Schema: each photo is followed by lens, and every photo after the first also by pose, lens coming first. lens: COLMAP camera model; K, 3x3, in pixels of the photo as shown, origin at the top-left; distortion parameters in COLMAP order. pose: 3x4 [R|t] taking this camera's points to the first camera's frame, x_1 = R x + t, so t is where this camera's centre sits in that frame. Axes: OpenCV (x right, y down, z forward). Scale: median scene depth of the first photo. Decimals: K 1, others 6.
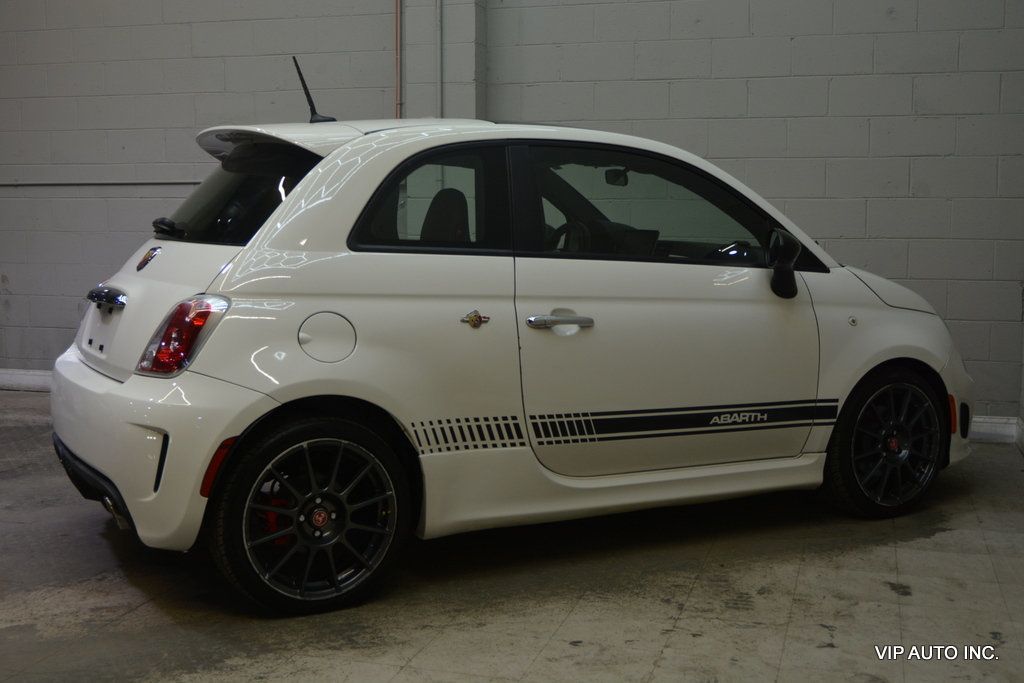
lens RADIAL K [[1193.8, 0, 512.0], [0, 1193.8, 341.5], [0, 0, 1]] dist [0.002183, -0.011780]
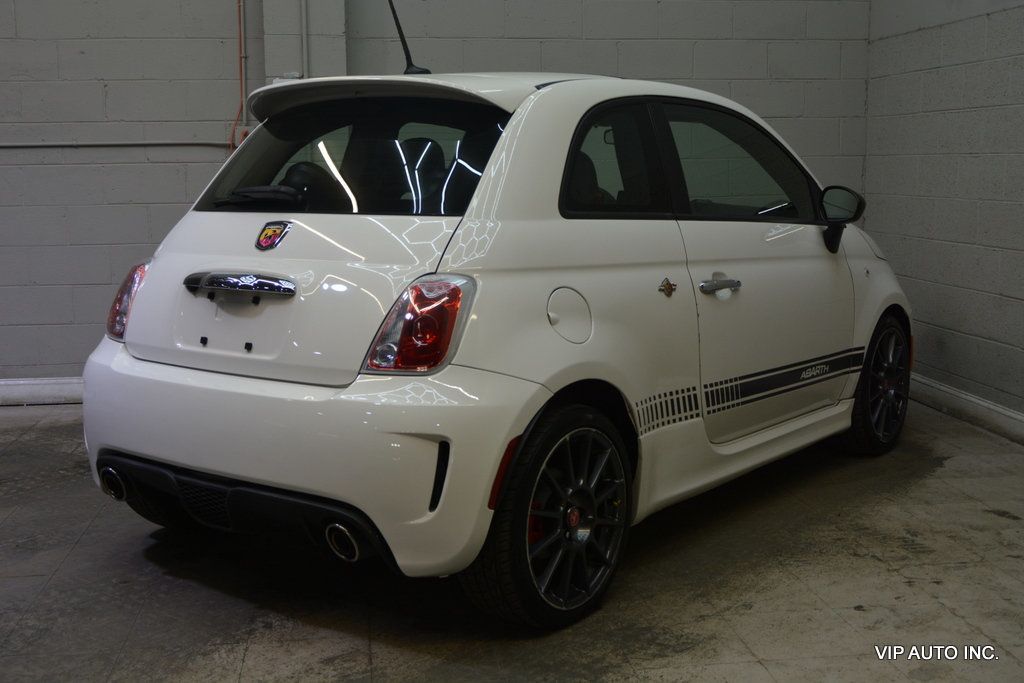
lens RADIAL K [[1193.8, 0, 512.0], [0, 1193.8, 341.5], [0, 0, 1]] dist [0.002183, -0.011780]
pose [[0.913404, -0.071826, 0.400667, -0.499048], [0.060554, 0.997333, 0.040742, -0.020869], [-0.402524, -0.012951, 0.915318, 0.179089]]
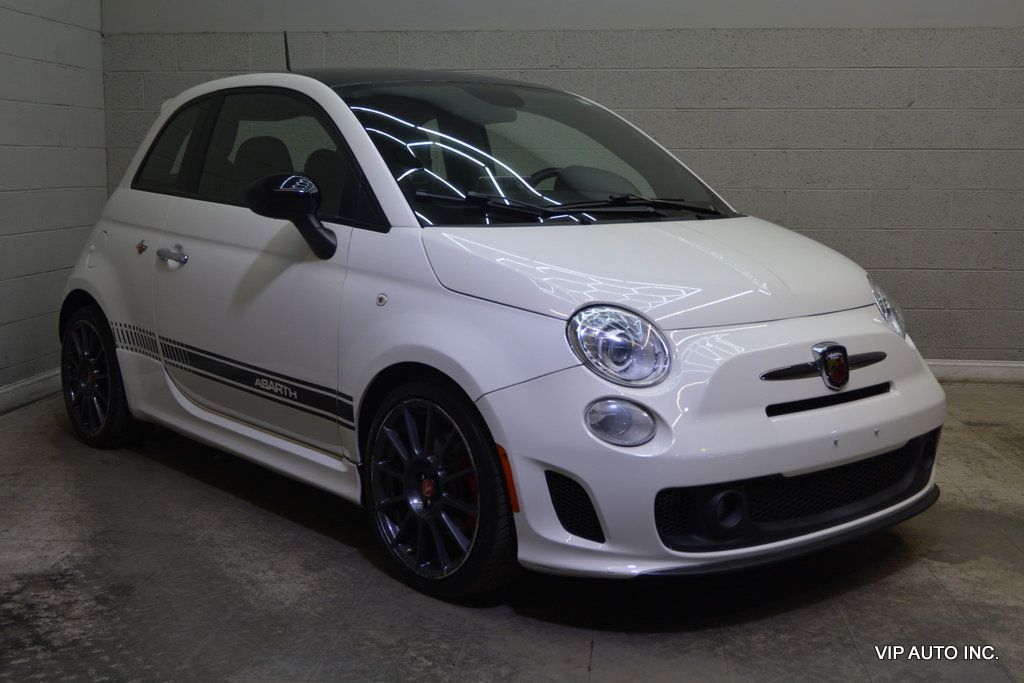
lens RADIAL K [[1248.3, 0, 512.0], [0, 1248.3, 341.5], [0, 0, 1]] dist [-0.004137, -0.009264]
pose [[0.185032, 0.126678, -0.974534, 1.220236], [-0.112670, 0.987853, 0.107017, -0.096279], [0.976252, 0.089999, 0.197057, 1.074072]]
